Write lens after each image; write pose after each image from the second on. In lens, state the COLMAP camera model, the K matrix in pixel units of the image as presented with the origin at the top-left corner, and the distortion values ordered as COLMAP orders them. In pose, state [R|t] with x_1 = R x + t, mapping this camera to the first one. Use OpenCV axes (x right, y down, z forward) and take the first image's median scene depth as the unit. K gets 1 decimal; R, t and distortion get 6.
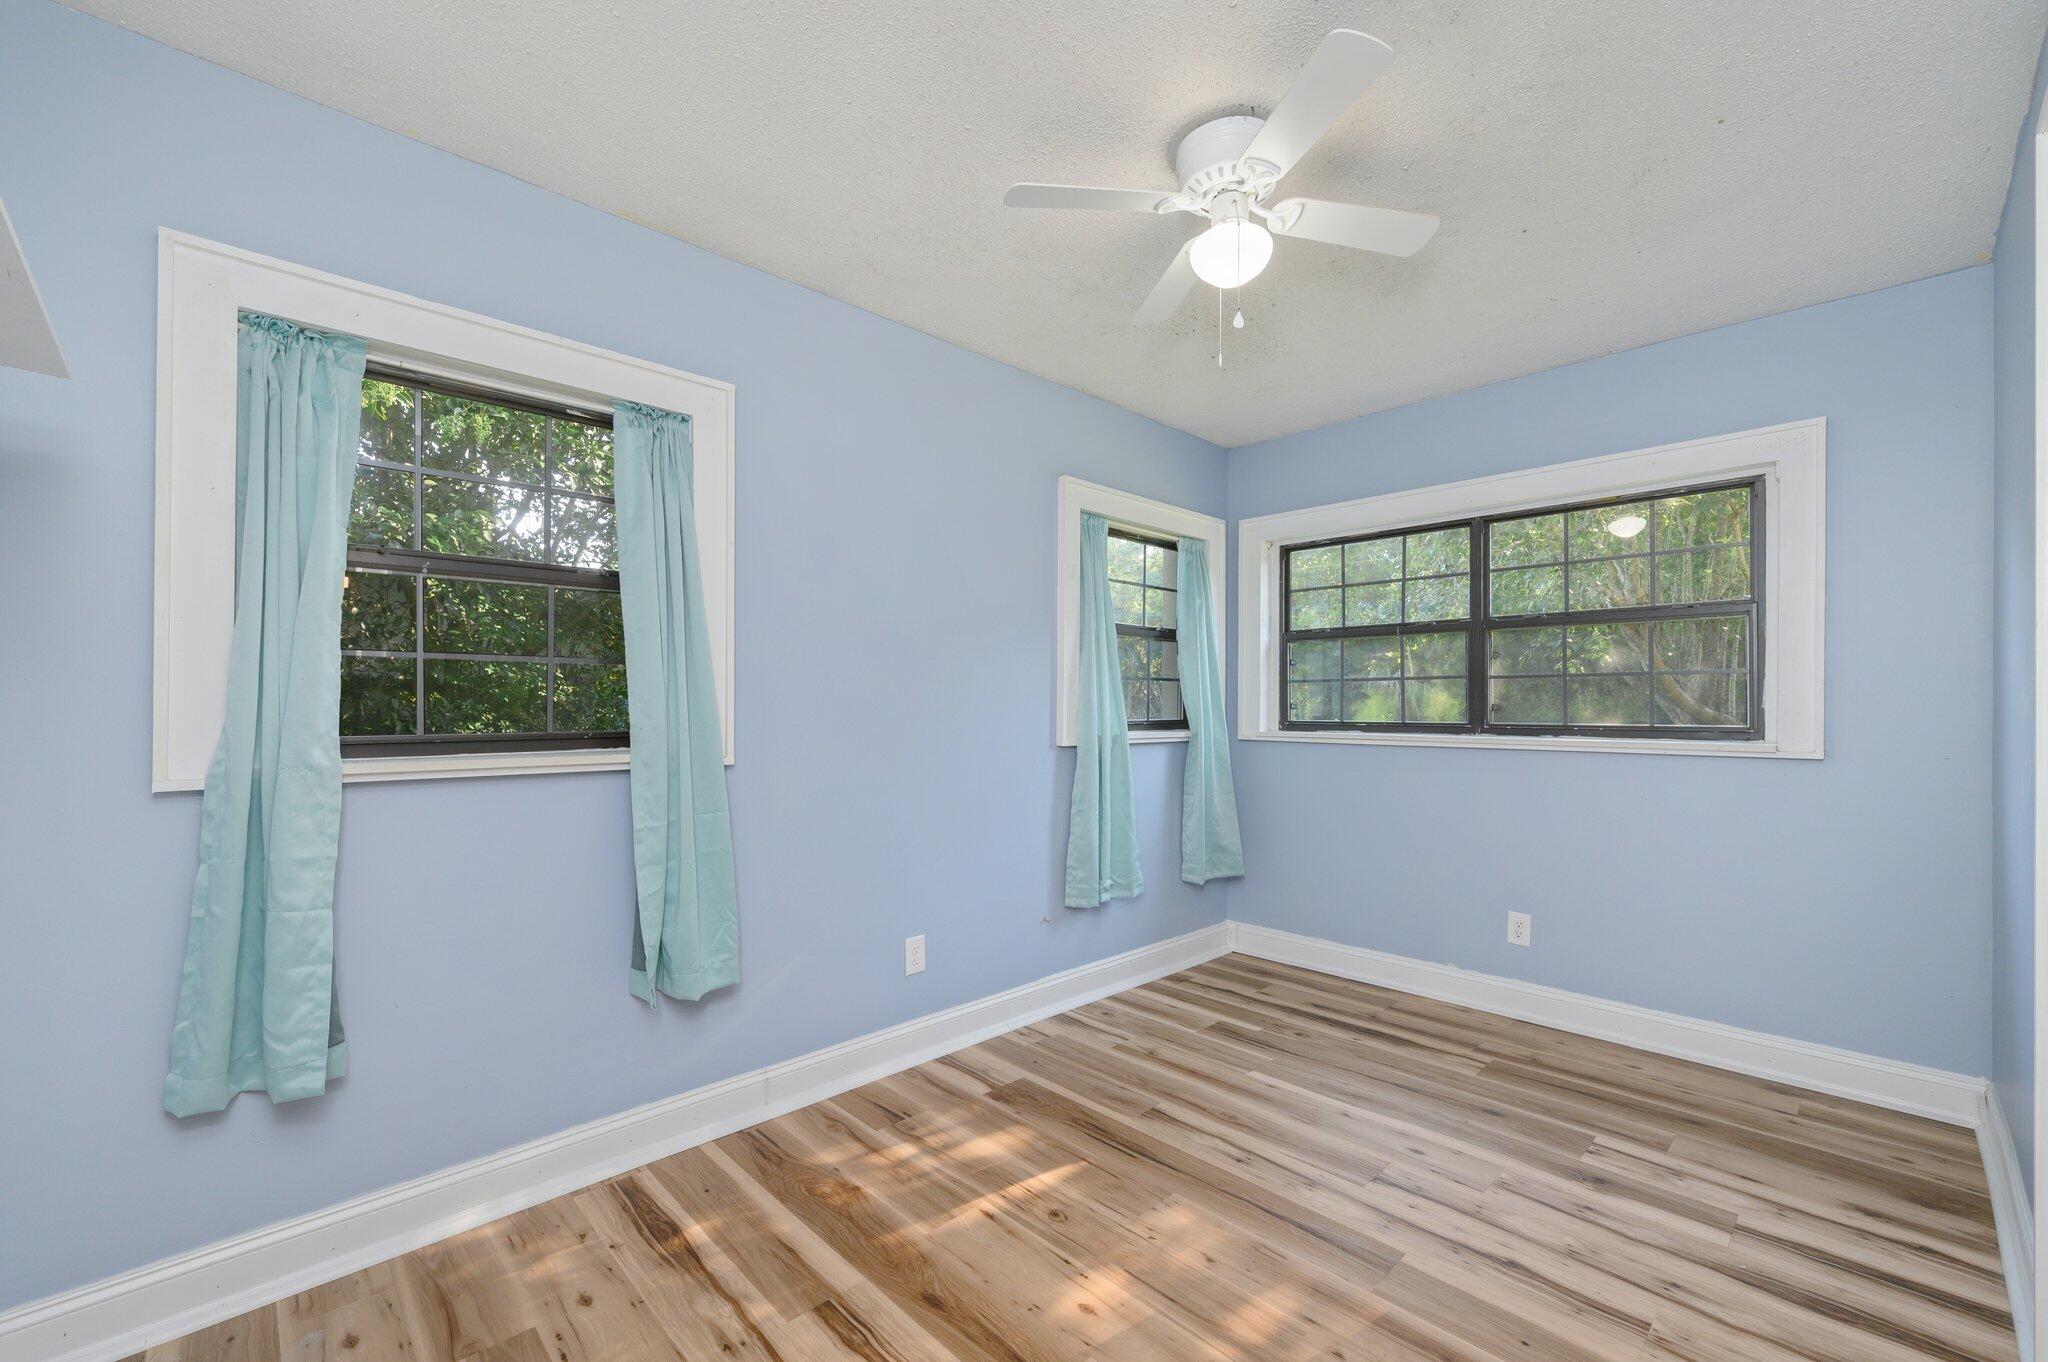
lens RADIAL K [[849.2, 0, 1042.8], [0, 849.2, 703.8], [0, 0, 1]] dist [-0.000701, -0.000028]
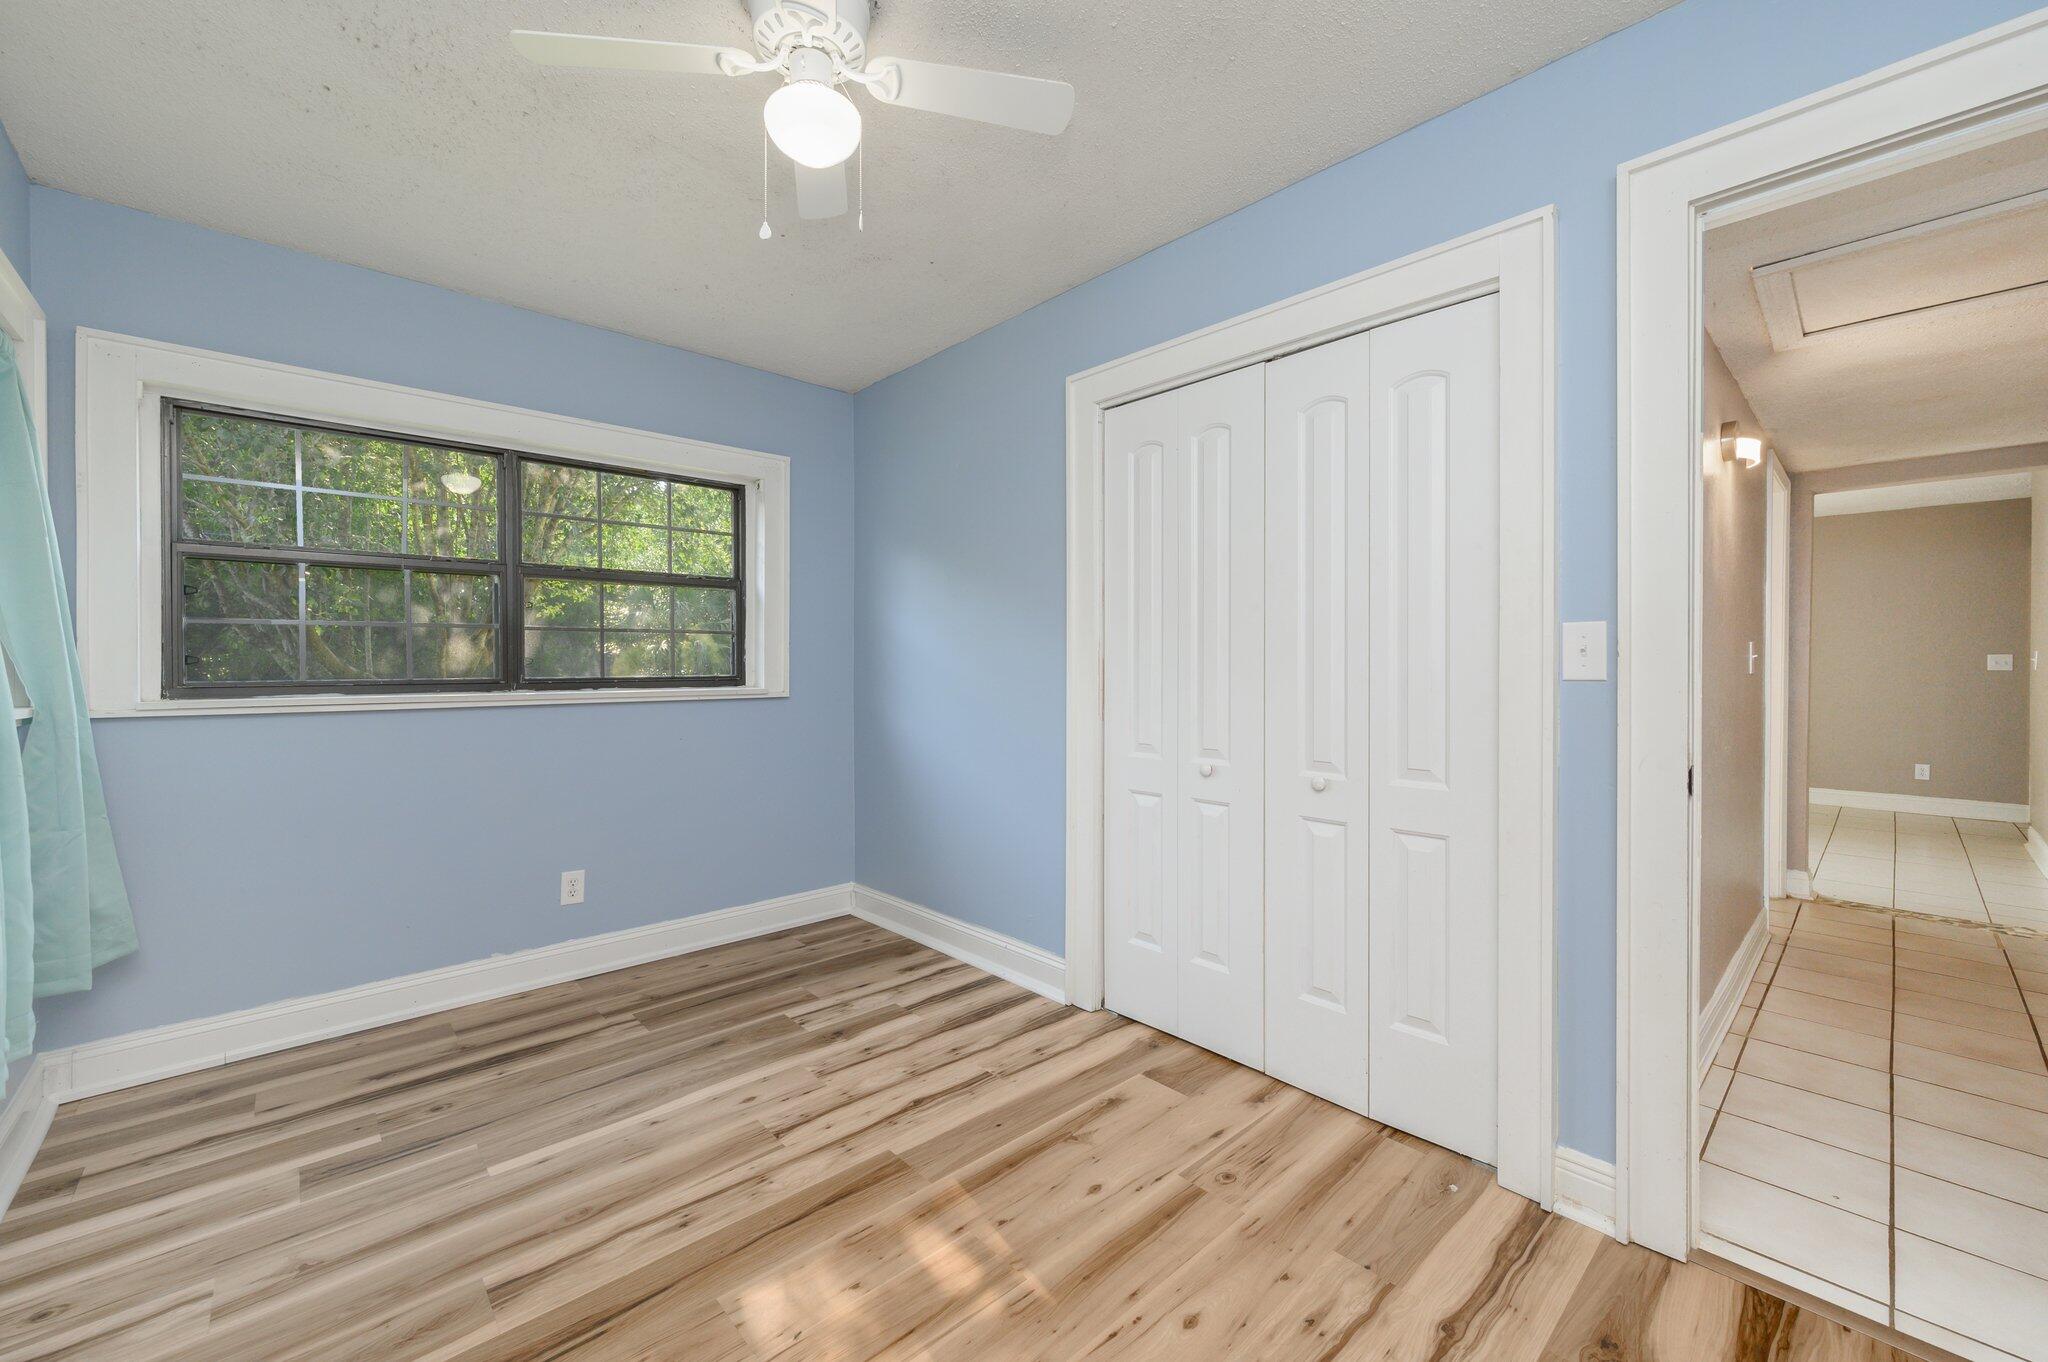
lens RADIAL K [[811.3, 0, 1025.6], [0, 811.3, 667.8], [0, 0, 1]] dist [-0.000724, 0.000254]
pose [[0.033567, -0.006040, 0.999418, -0.424373], [0.001673, 0.999981, 0.005987, 0.009287], [-0.999435, 0.001471, 0.033576, 0.538154]]
